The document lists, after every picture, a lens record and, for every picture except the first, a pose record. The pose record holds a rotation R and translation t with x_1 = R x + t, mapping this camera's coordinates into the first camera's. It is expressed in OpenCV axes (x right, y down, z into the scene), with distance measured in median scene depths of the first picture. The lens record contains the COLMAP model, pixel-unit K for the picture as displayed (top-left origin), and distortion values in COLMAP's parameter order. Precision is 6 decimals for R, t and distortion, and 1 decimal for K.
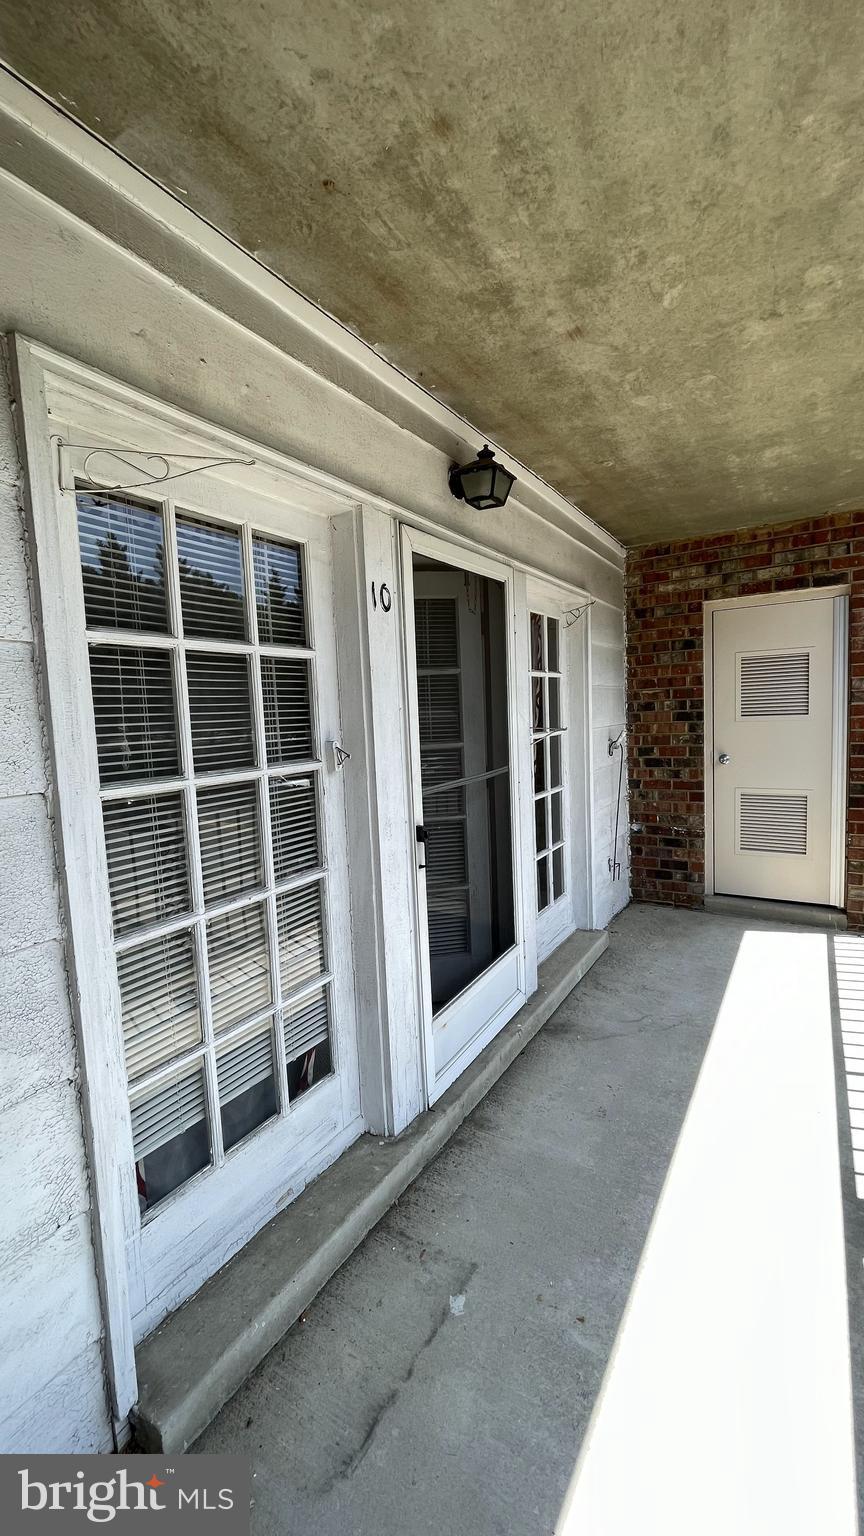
lens RADIAL K [[621.9, 0, 432.0], [0, 621.9, 768.0], [0, 0, 1]] dist [-0.000027, -0.000109]
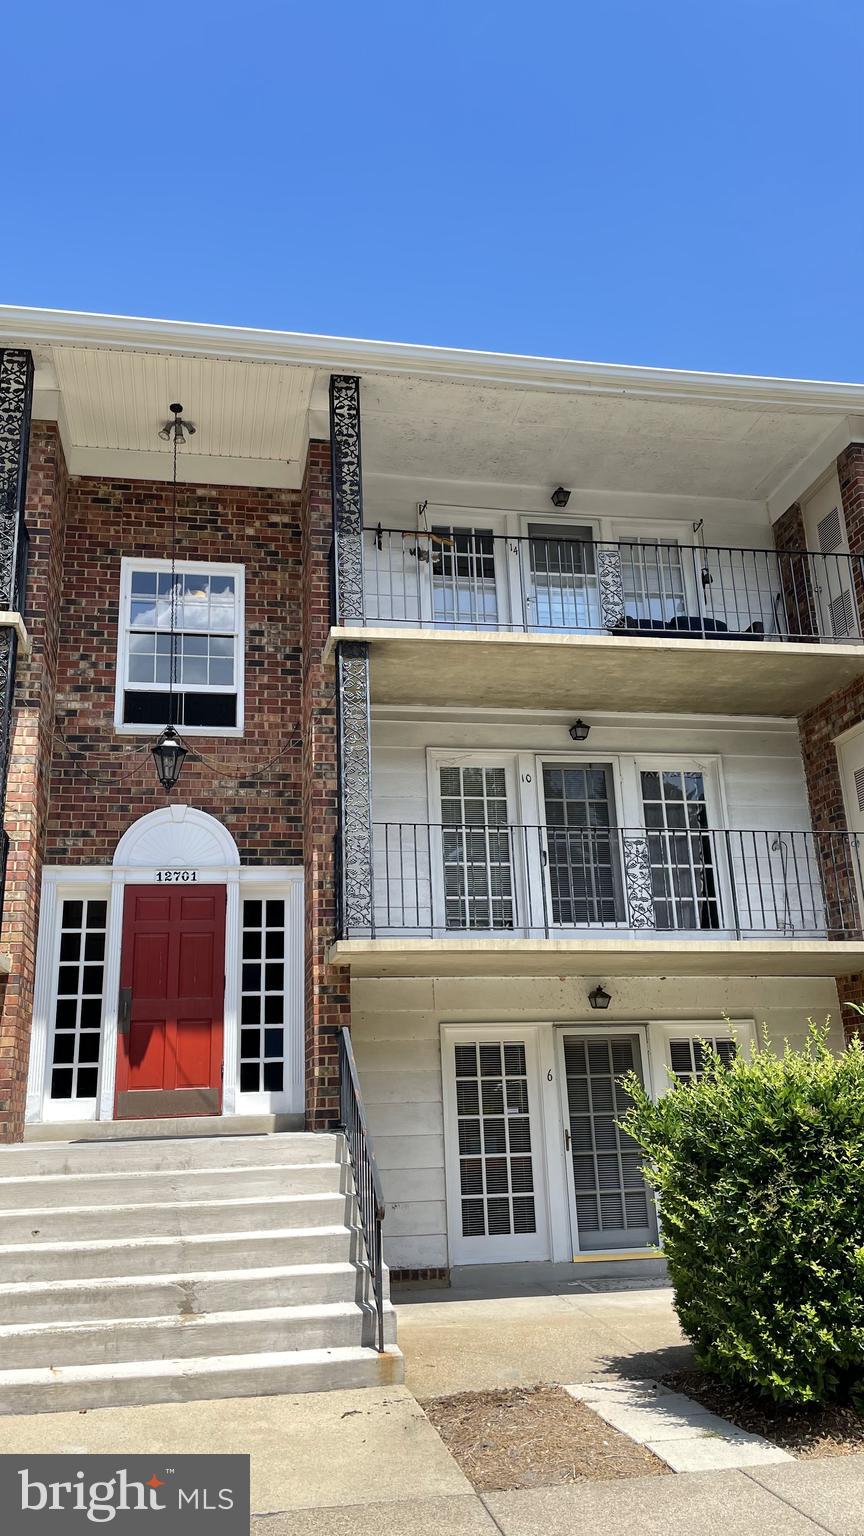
lens RADIAL K [[1130.2, 0, 432.0], [0, 1130.2, 768.0], [0, 0, 1]] dist [0.000251, 0.000000]
pose [[0.670319, -0.202965, -0.713777, 3.574093], [-0.059001, 0.944247, -0.323909, 1.507595], [0.739724, 0.259236, 0.620971, -2.837656]]
